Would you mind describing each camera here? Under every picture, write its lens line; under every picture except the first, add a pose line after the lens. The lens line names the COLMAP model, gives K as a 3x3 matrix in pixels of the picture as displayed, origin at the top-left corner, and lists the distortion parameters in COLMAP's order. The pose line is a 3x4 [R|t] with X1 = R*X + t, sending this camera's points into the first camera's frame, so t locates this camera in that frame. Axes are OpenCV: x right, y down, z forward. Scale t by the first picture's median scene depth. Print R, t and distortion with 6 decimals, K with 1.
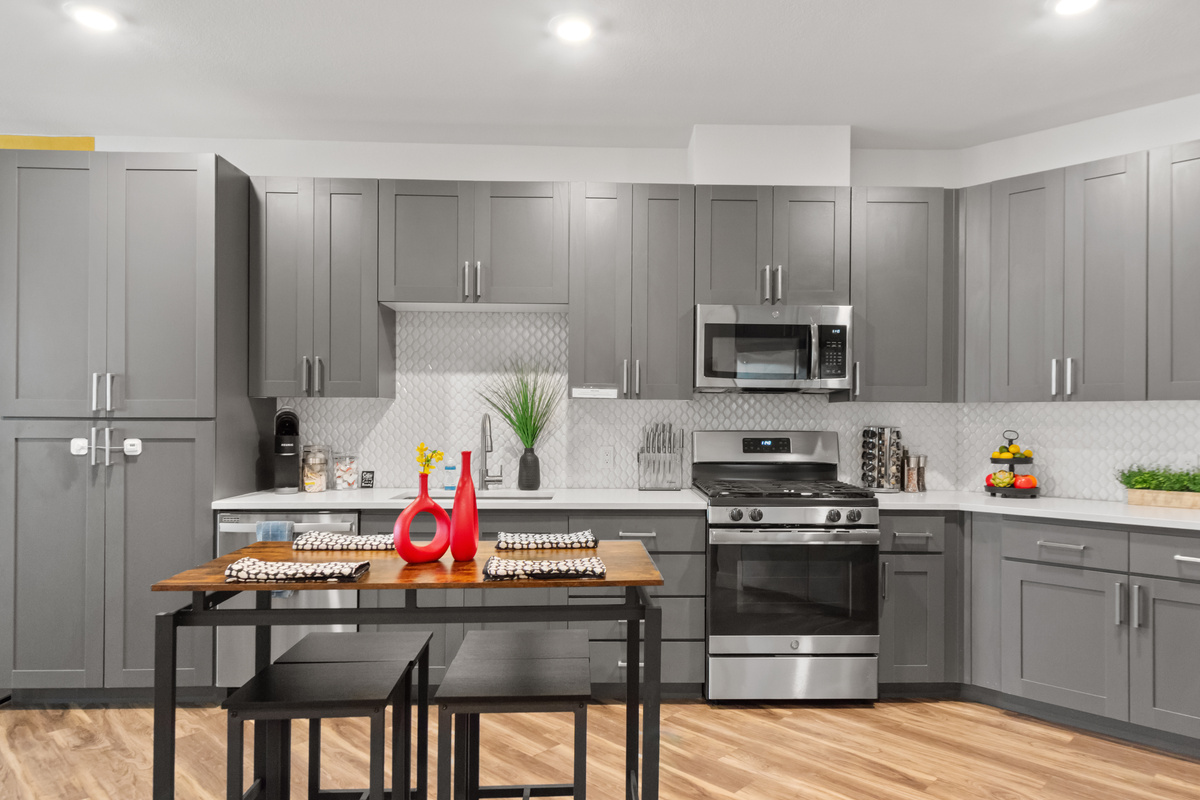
lens RADIAL K [[762.3, 0, 610.4], [0, 762.3, 406.5], [0, 0, 1]] dist [0.018966, -0.004294]
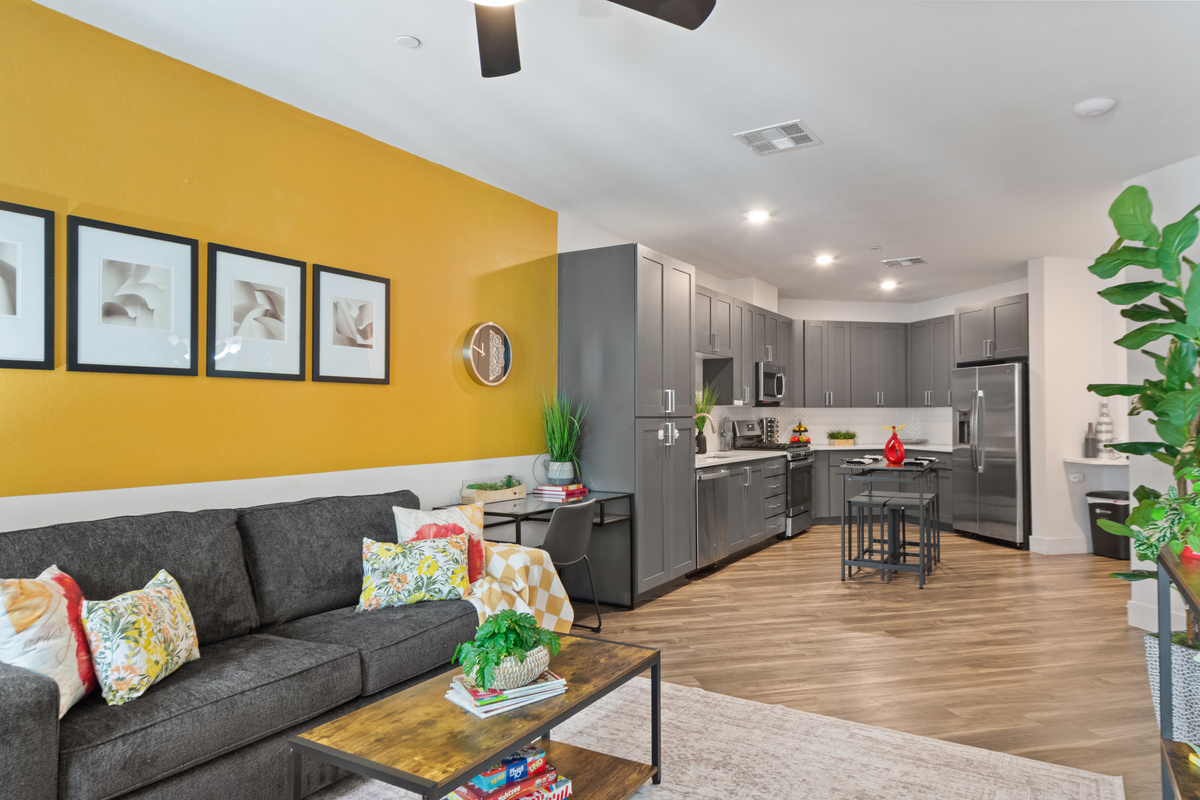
lens RADIAL K [[762.3, 0, 619.9], [0, 762.3, 403.8], [0, 0, 1]] dist [0.018966, -0.004294]
pose [[0.512619, 0.006473, 0.858592, -1.955801], [-0.008077, 0.999964, -0.002716, -0.006602], [-0.858578, -0.005542, 0.512652, 0.239664]]
